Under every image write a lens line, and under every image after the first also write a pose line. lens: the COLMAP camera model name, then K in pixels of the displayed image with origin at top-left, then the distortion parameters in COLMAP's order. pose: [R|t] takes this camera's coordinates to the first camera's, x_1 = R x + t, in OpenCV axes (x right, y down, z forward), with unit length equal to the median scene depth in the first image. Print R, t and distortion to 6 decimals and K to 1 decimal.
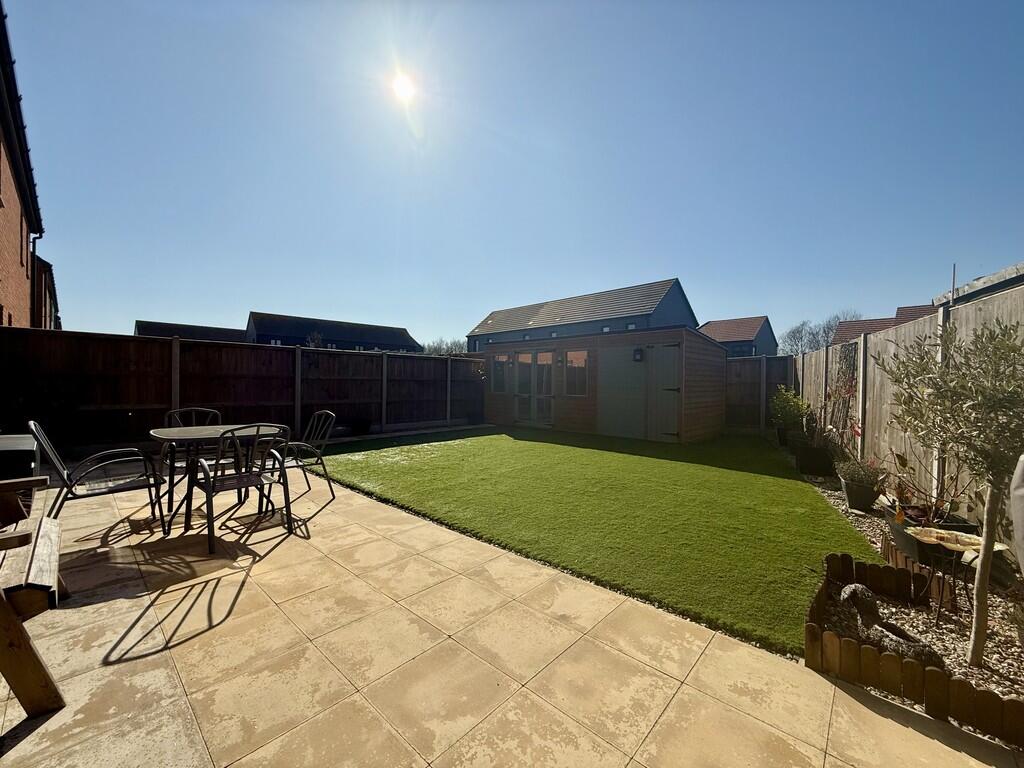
lens RADIAL K [[408.9, 0, 512.0], [0, 408.9, 384.0], [0, 0, 1]] dist [0.002055, 0.000159]
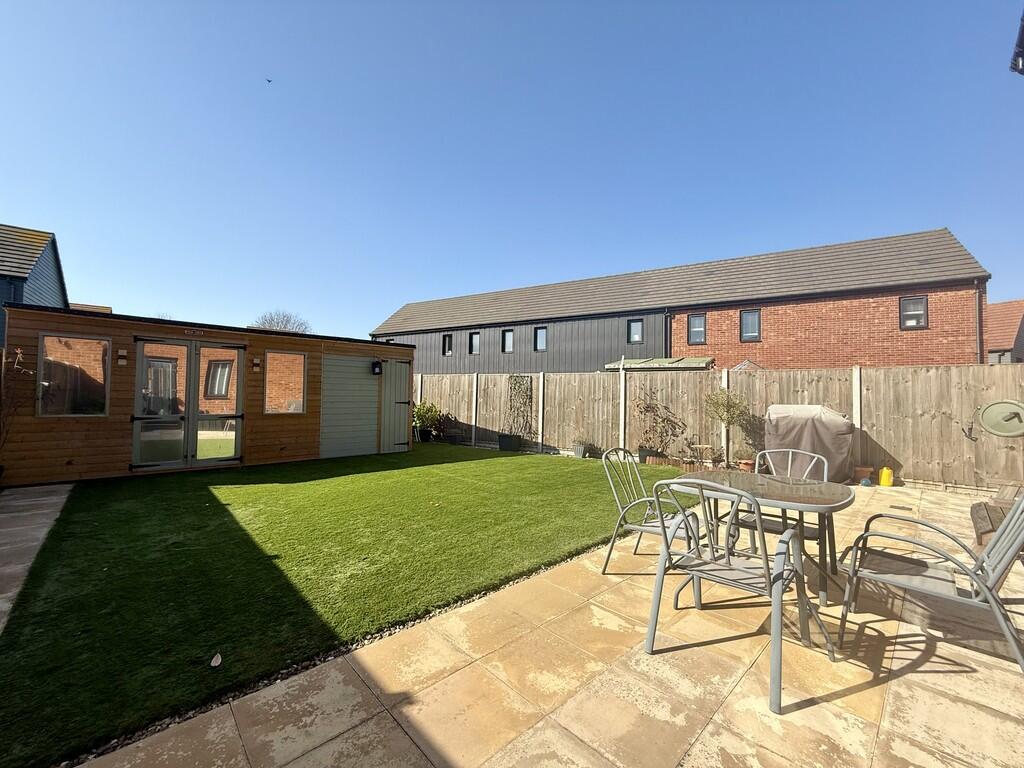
lens RADIAL K [[408.9, 0, 512.0], [0, 408.9, 384.0], [0, 0, 1]] dist [0.002055, 0.000159]
pose [[0.058541, 0.023913, 0.997999, -1.705666], [-0.011728, 0.999661, -0.023264, -0.036474], [-0.998216, -0.010343, 0.058802, 1.638574]]
